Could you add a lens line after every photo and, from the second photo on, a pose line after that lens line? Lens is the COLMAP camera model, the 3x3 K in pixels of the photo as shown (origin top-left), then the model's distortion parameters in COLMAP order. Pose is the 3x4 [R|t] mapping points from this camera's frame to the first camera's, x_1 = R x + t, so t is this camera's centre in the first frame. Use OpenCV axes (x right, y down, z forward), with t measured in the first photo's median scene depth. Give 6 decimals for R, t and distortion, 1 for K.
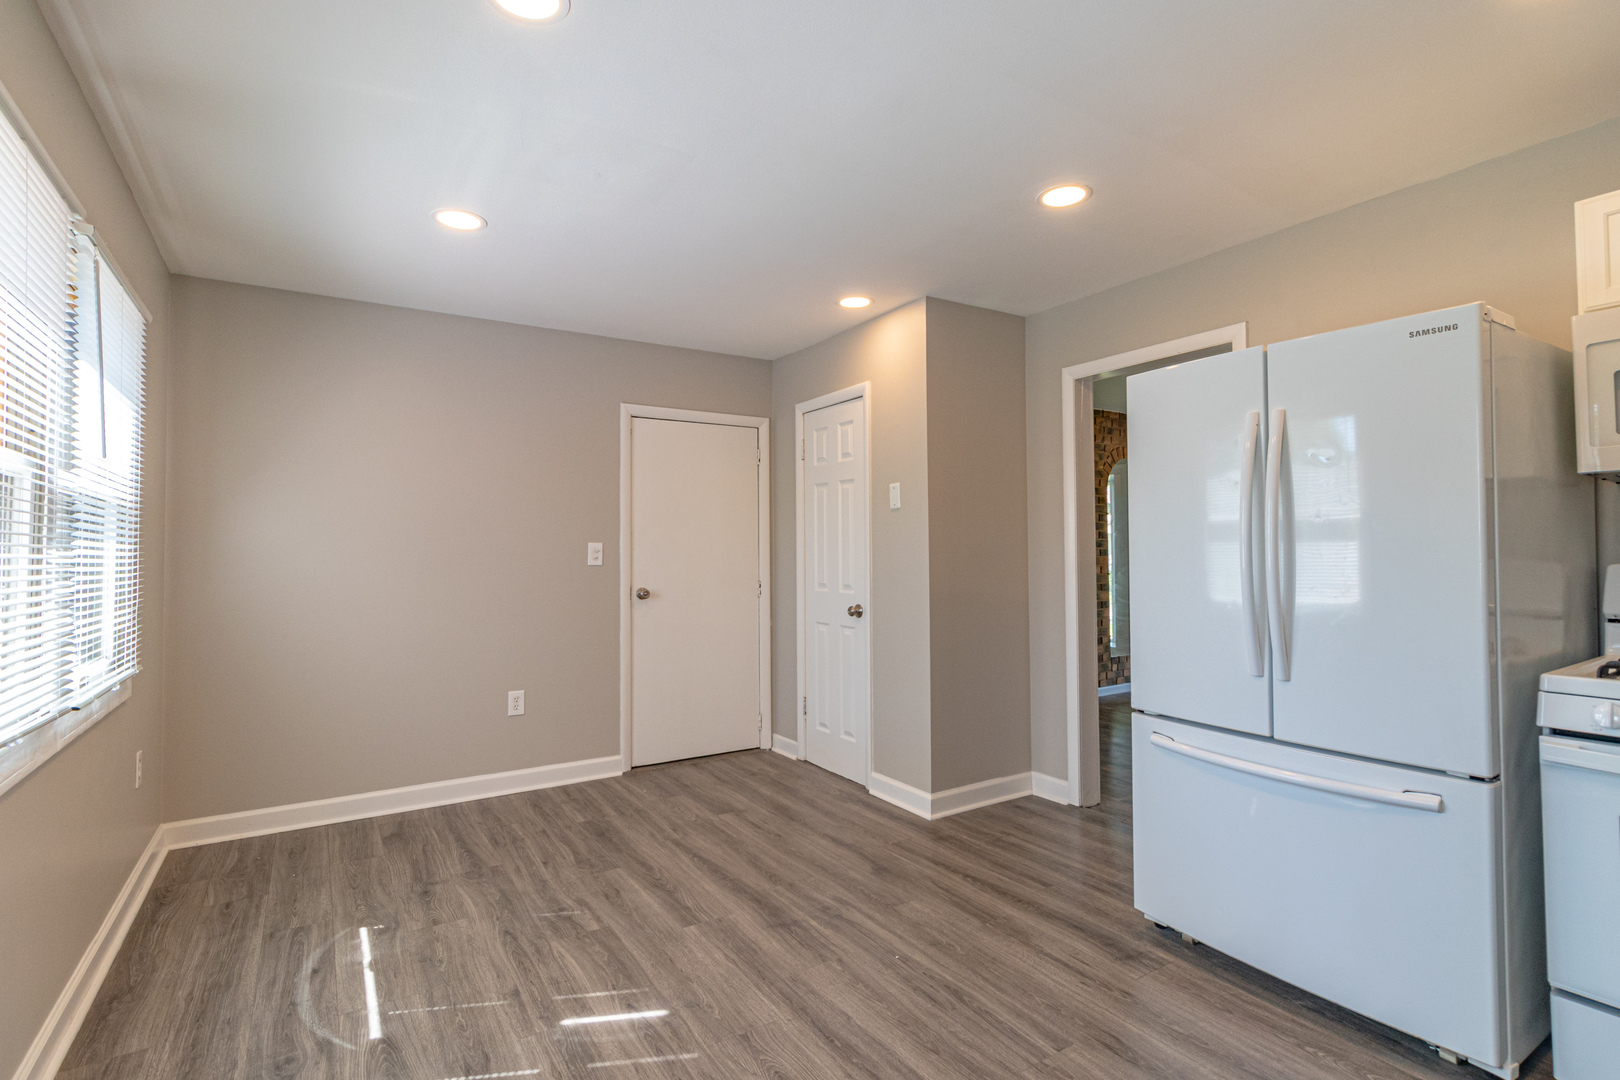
lens RADIAL K [[763.2, 0, 814.0], [0, 763.2, 535.0], [0, 0, 1]] dist [0.001964, 0.000362]
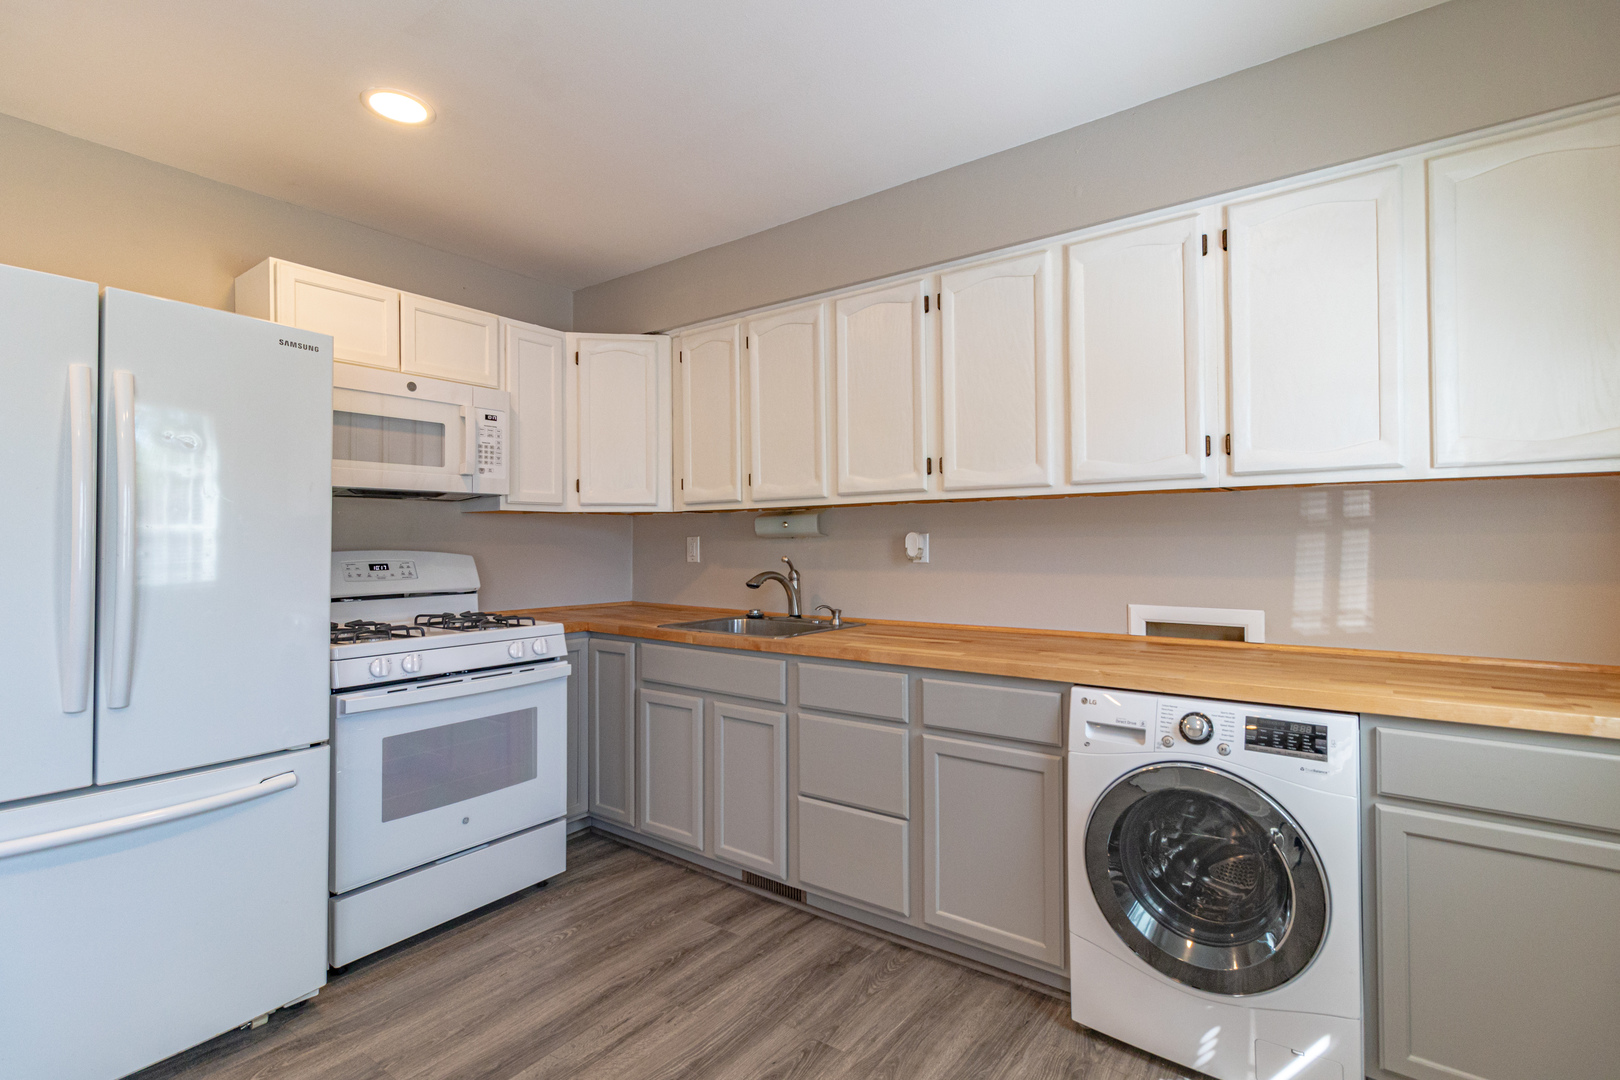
lens RADIAL K [[763.2, 0, 814.0], [0, 763.2, 535.0], [0, 0, 1]] dist [0.001964, 0.000362]
pose [[-0.351959, 0.018196, 0.935838, -0.267820], [-0.016354, 0.999539, -0.025585, 0.011162], [-0.935872, -0.024310, -0.351499, 0.396528]]
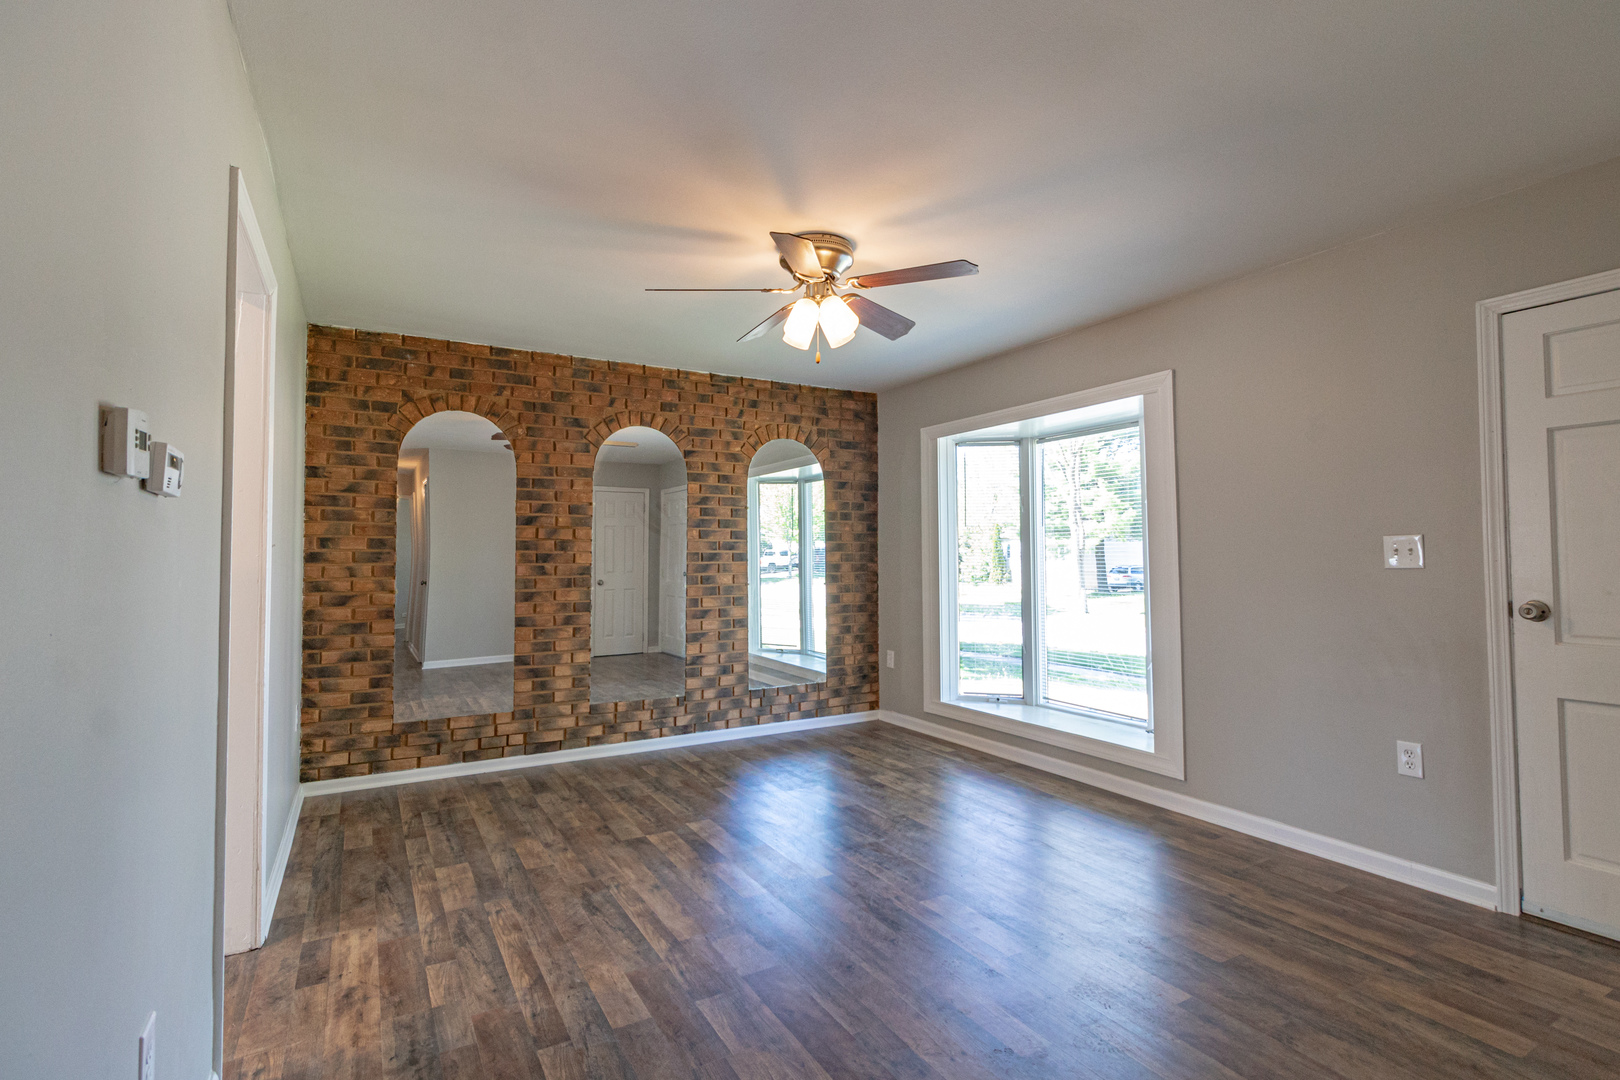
lens RADIAL K [[778.0, 0, 815.1], [0, 778.0, 536.7], [0, 0, 1]] dist [0.002578, 0.000527]
pose [[0.998617, 0.001399, -0.052563, 1.080719], [-0.001473, 0.999998, -0.001371, 0.006009], [0.052561, 0.001446, 0.998617, 0.438437]]
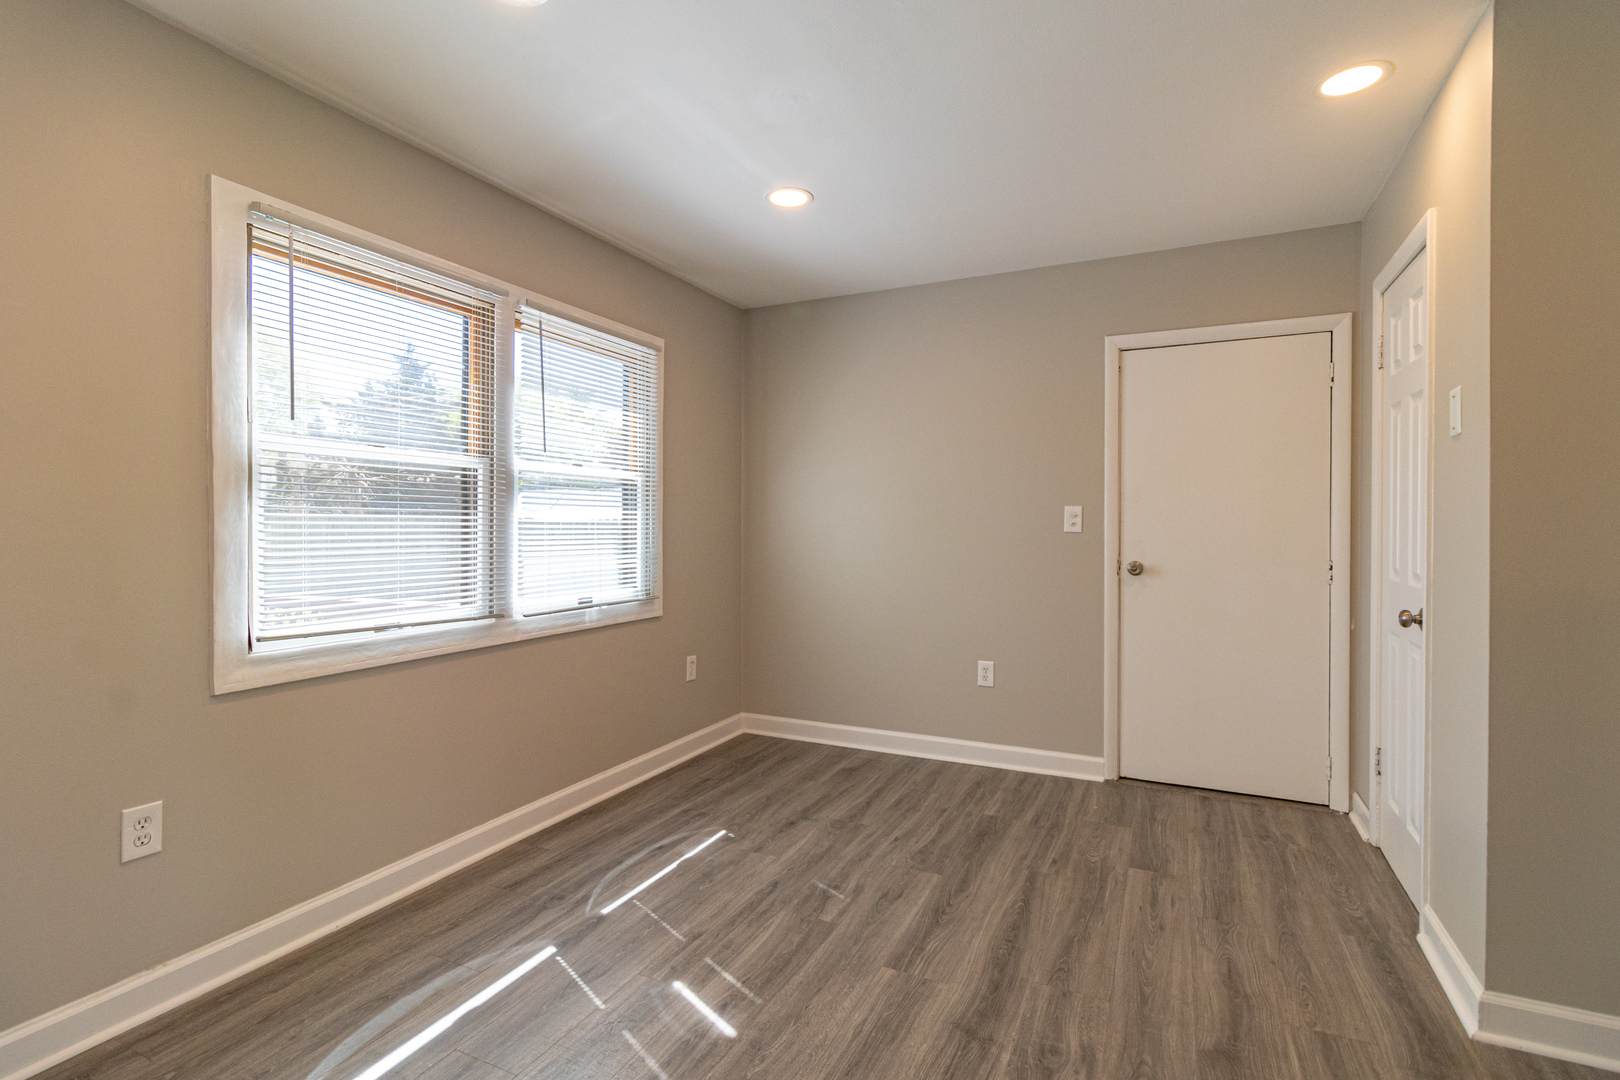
lens RADIAL K [[752.2, 0, 818.7], [0, 752.2, 530.1], [0, 0, 1]] dist [-0.001713, -0.000428]
pose [[0.532855, 0.014485, -0.846083, 0.386136], [0.016421, 0.999488, 0.027453, 0.013071], [0.846047, -0.028522, 0.532344, 0.420409]]
